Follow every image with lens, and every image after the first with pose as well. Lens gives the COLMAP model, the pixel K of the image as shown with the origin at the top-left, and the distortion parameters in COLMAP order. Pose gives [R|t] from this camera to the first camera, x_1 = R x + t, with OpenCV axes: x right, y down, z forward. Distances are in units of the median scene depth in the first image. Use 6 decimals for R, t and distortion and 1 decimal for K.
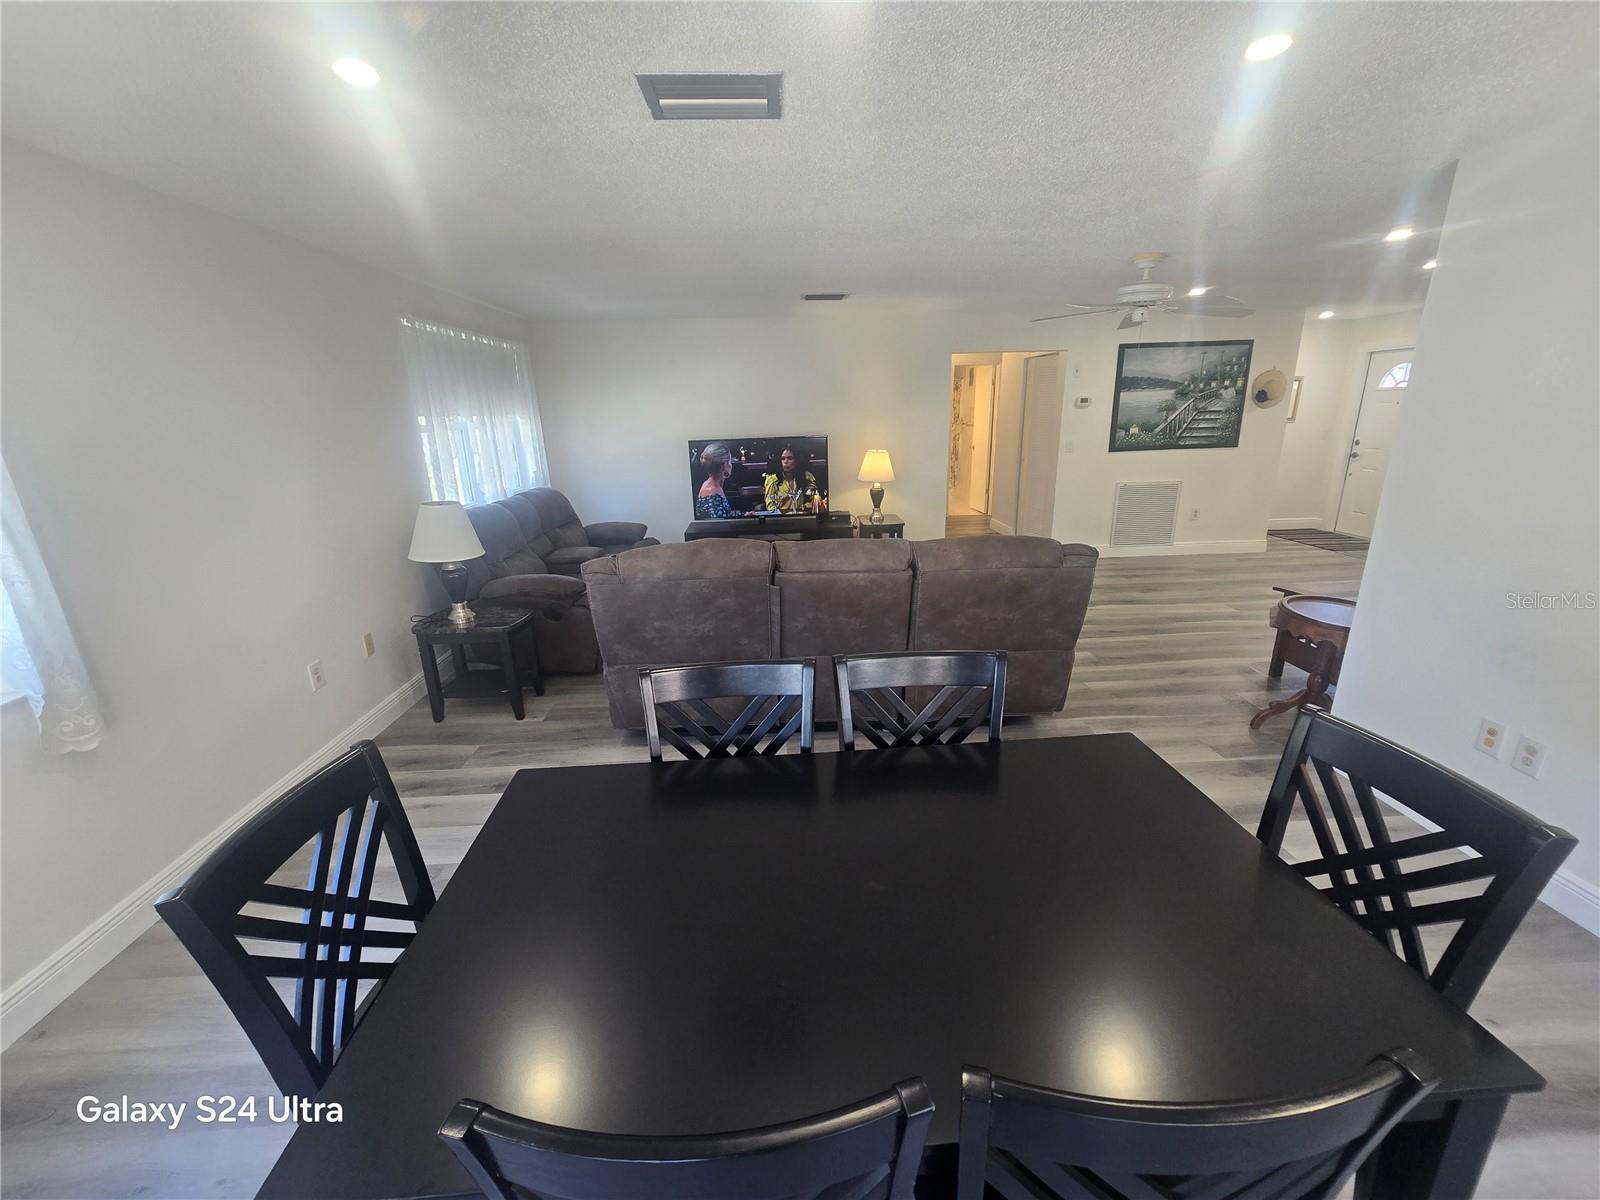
lens RADIAL K [[655.2, 0, 798.2], [0, 655.2, 601.9], [0, 0, 1]] dist [-0.003196, 0.001347]
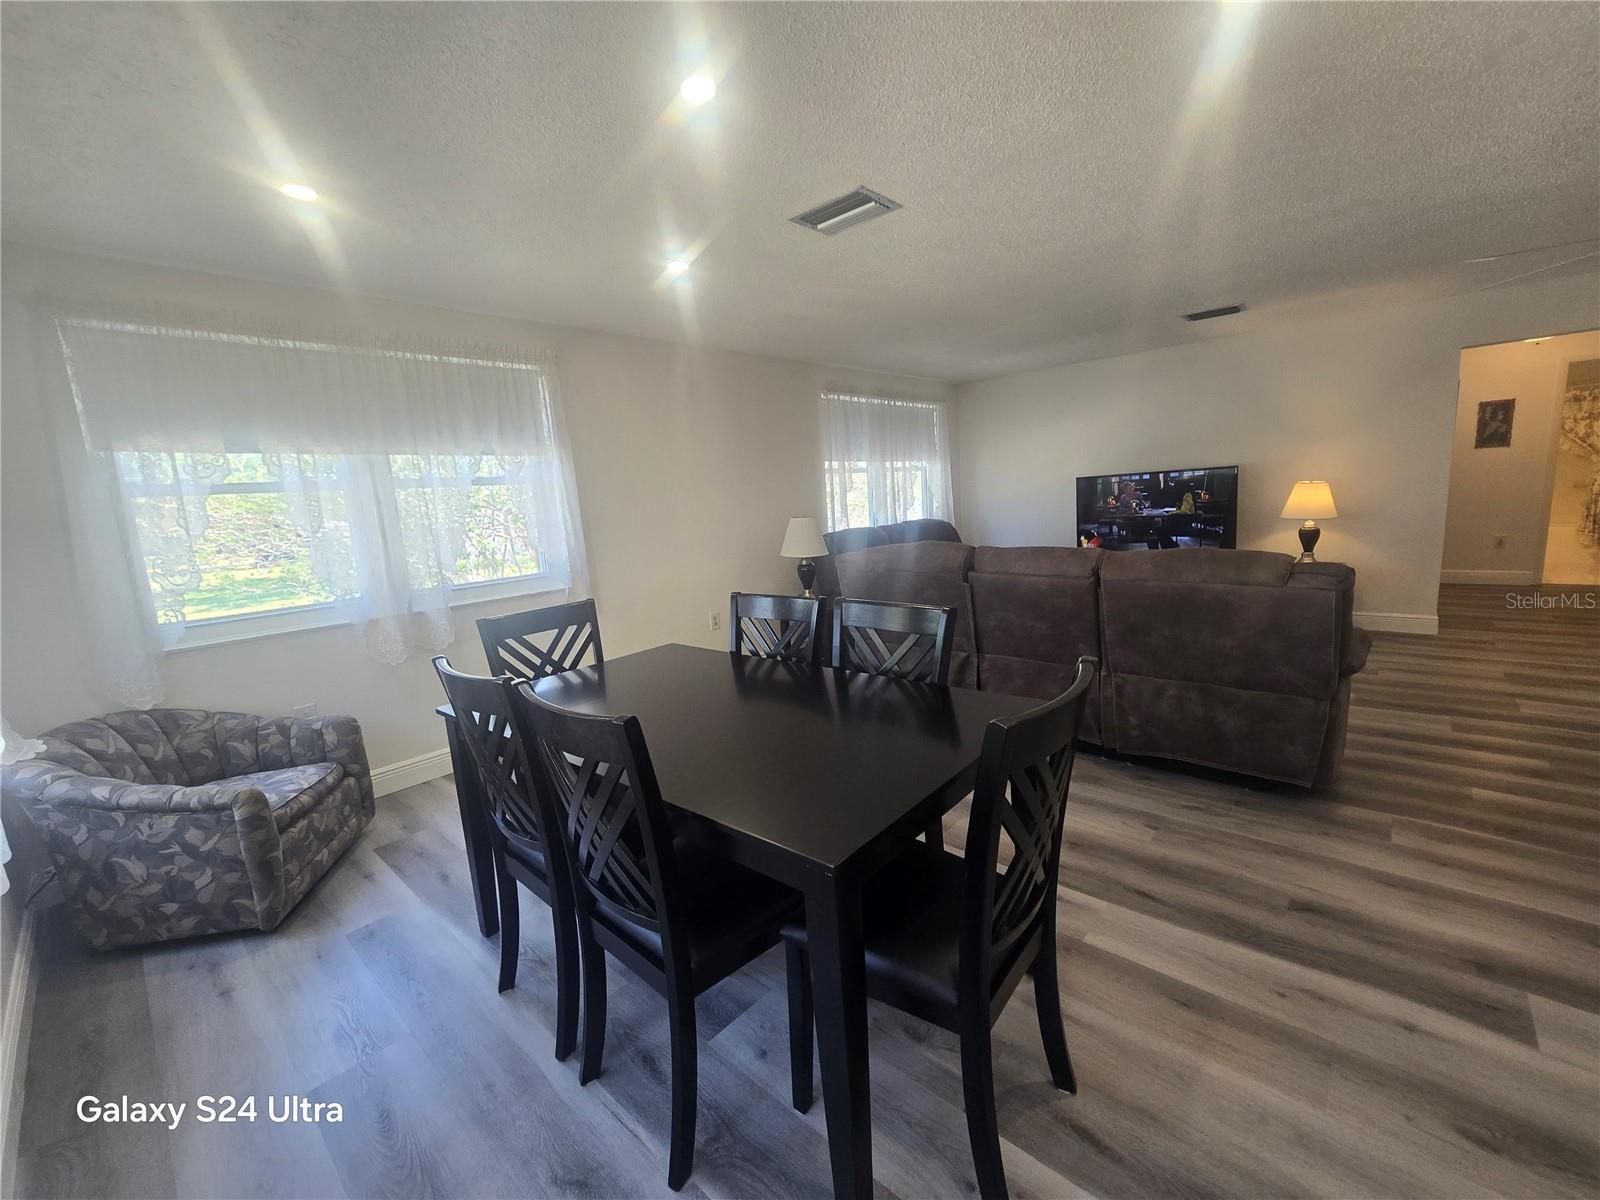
lens RADIAL K [[646.7, 0, 800.0], [0, 646.7, 600.0], [0, 0, 1]] dist [0.009255, 0.000381]
pose [[0.708717, 0.095688, -0.698973, 0.241218], [-0.158552, 0.987018, -0.025641, 0.034974], [0.687446, 0.128996, 0.714688, 0.004792]]
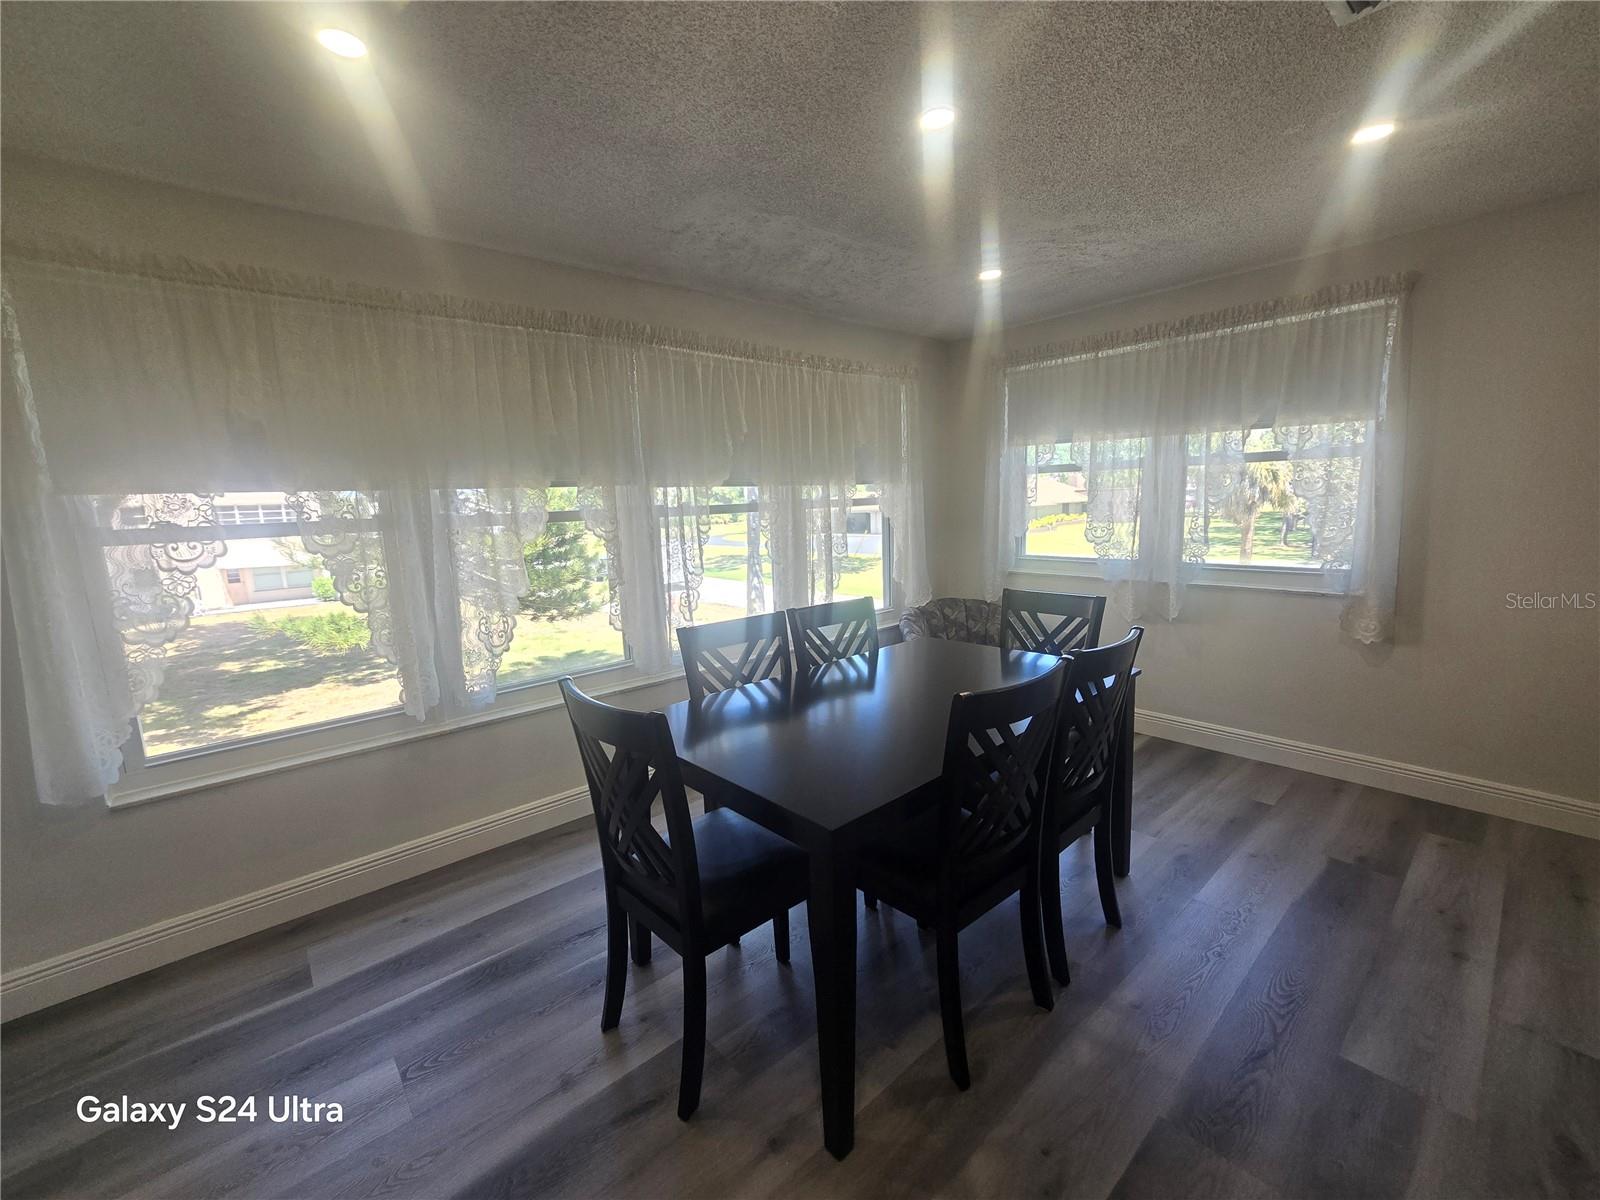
lens RADIAL K [[655.2, 0, 798.2], [0, 655.2, 601.9], [0, 0, 1]] dist [-0.003196, 0.001347]
pose [[-0.778514, 0.148445, -0.609819, 0.249206], [-0.129054, 0.913003, 0.387002, -0.082044], [0.614215, 0.379987, -0.691628, 0.368406]]
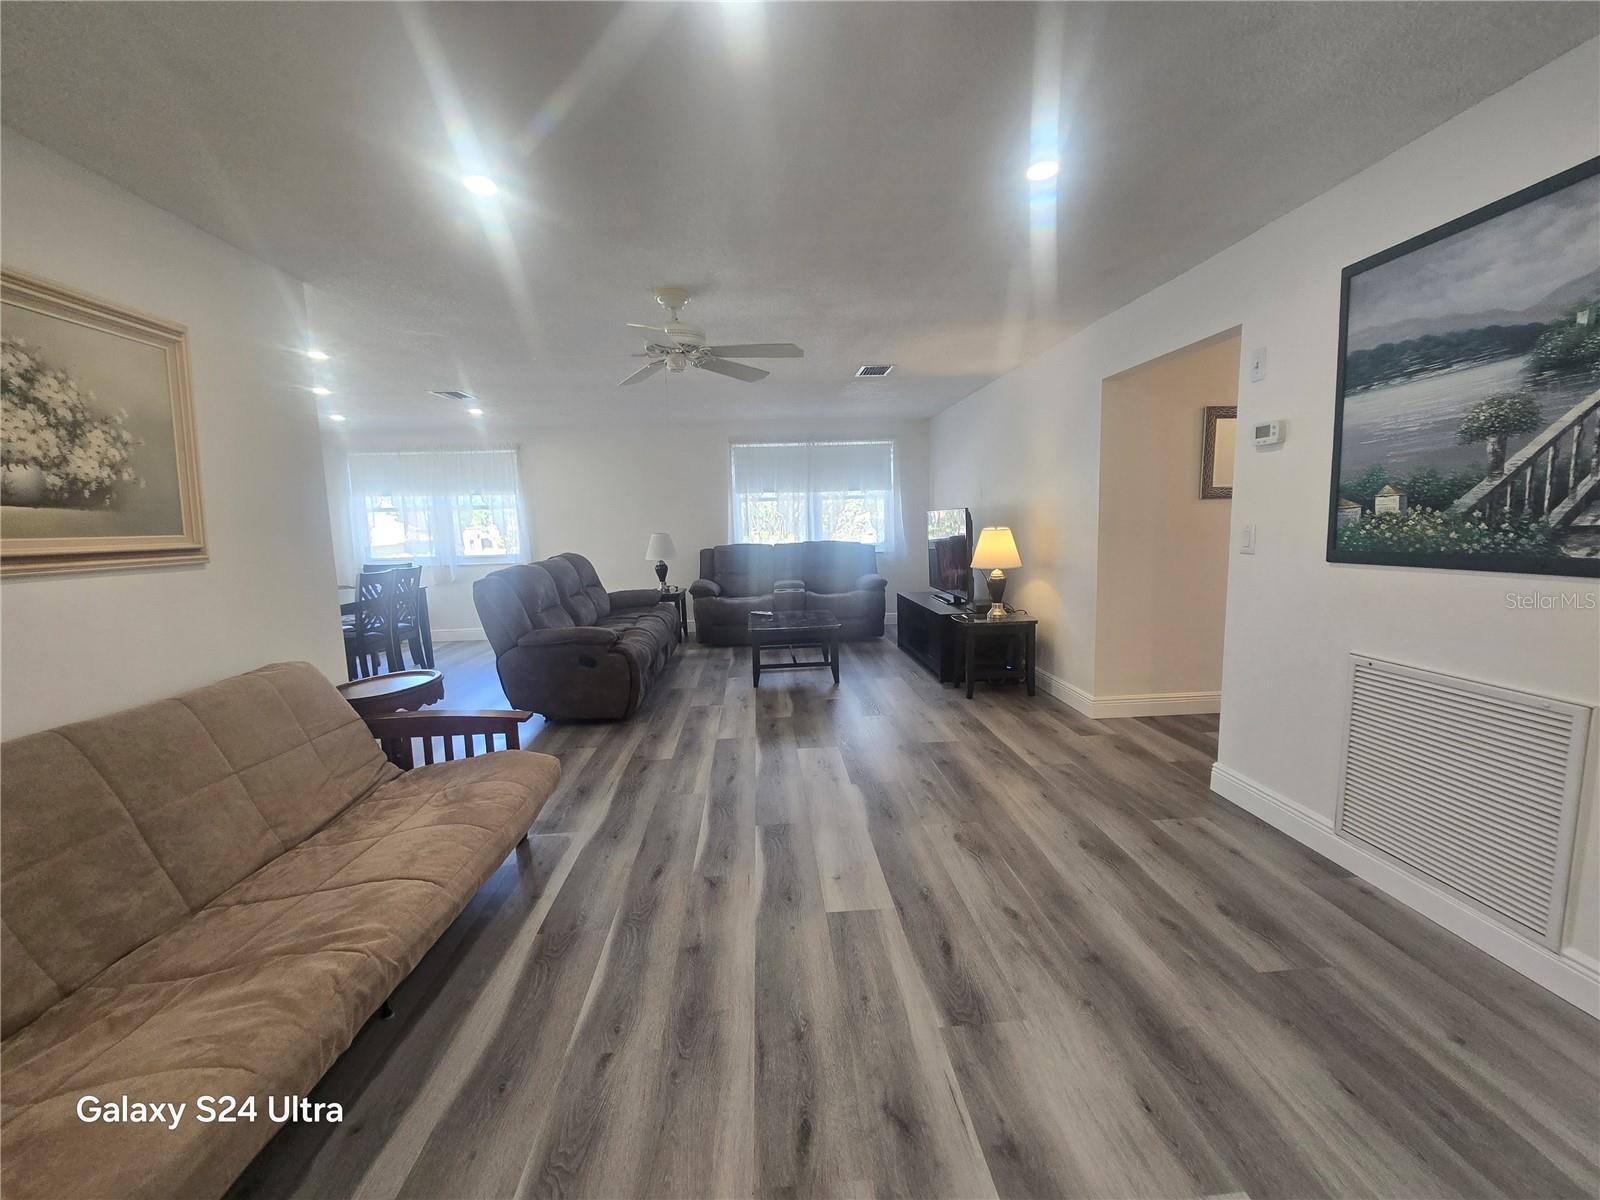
lens RADIAL K [[658.3, 0, 799.9], [0, 658.3, 598.5], [0, 0, 1]] dist [-0.002827, 0.000997]
pose [[0.021846, 0.144049, -0.989329, 0.855768], [-0.262483, 0.955677, 0.133353, -0.187295], [0.964689, 0.256769, 0.058688, 0.725062]]
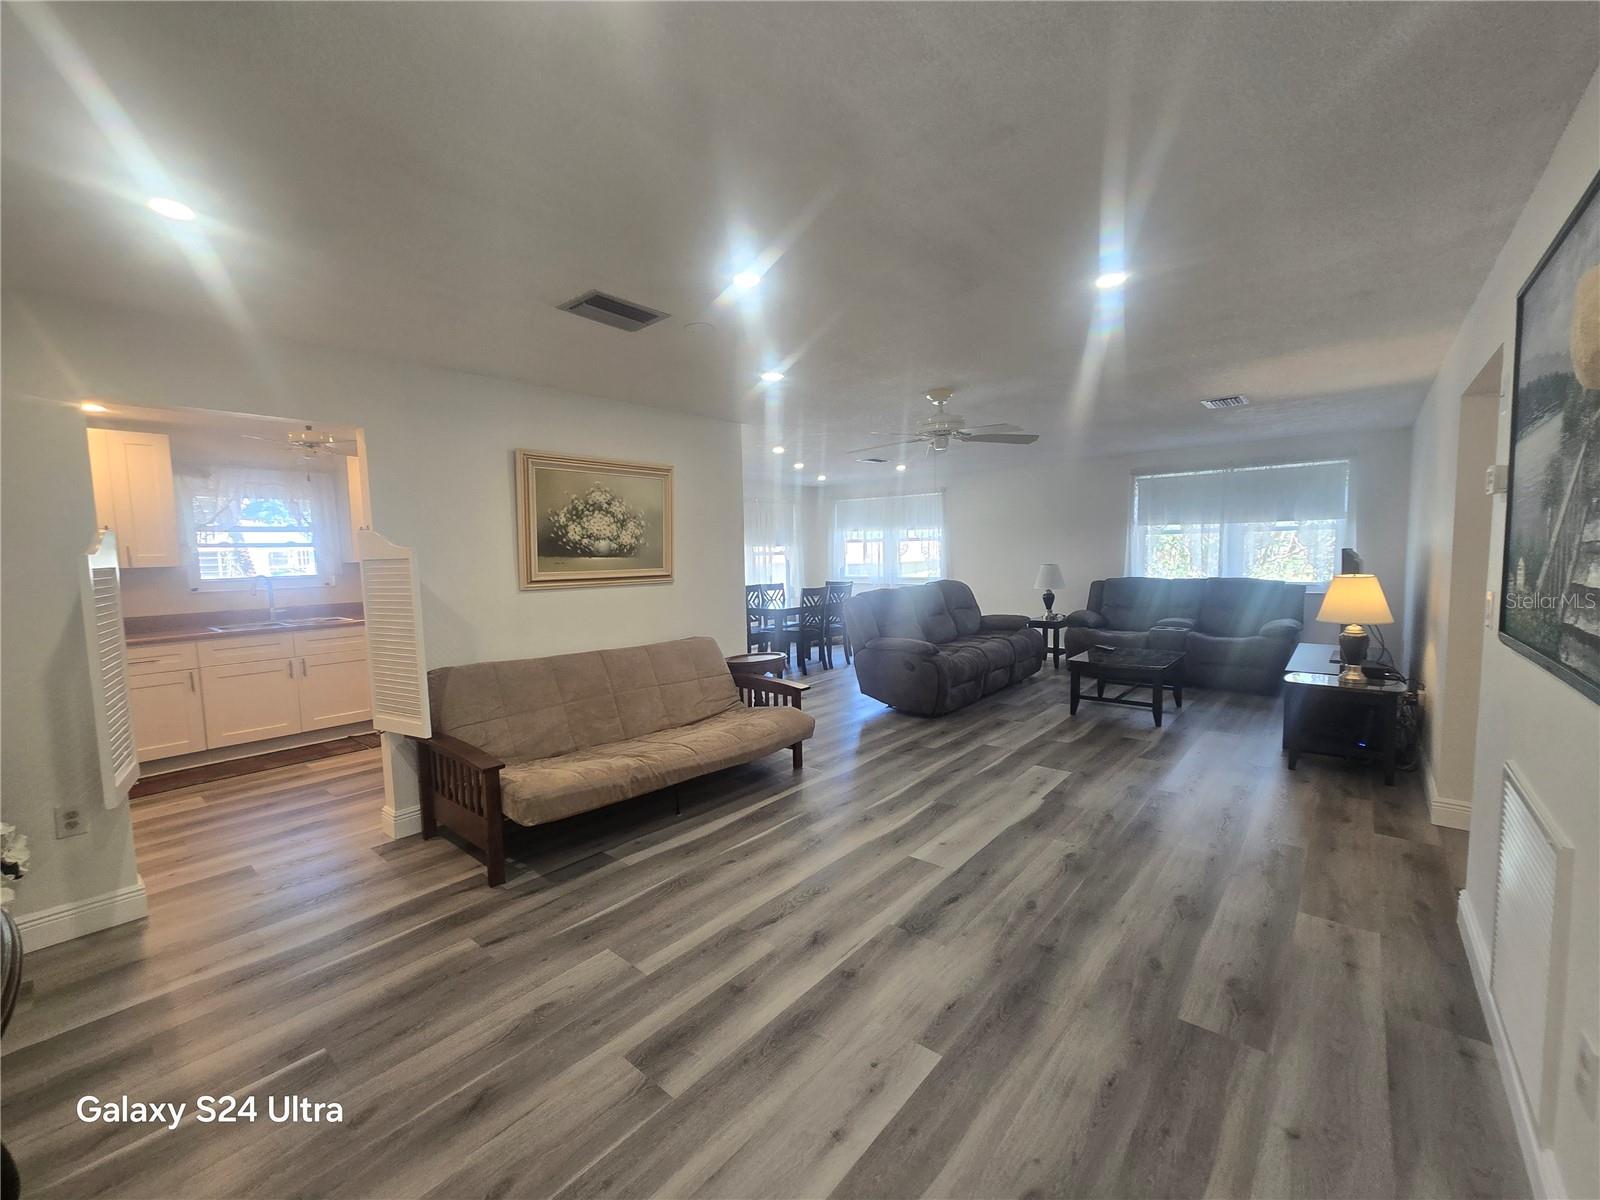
lens RADIAL K [[655.2, 0, 798.2], [0, 655.2, 601.9], [0, 0, 1]] dist [-0.003196, 0.001347]
pose [[-0.677752, 0.095348, -0.729082, 0.920645], [-0.176727, 0.941367, 0.287395, -0.282296], [0.713736, 0.323631, -0.621163, 0.977143]]
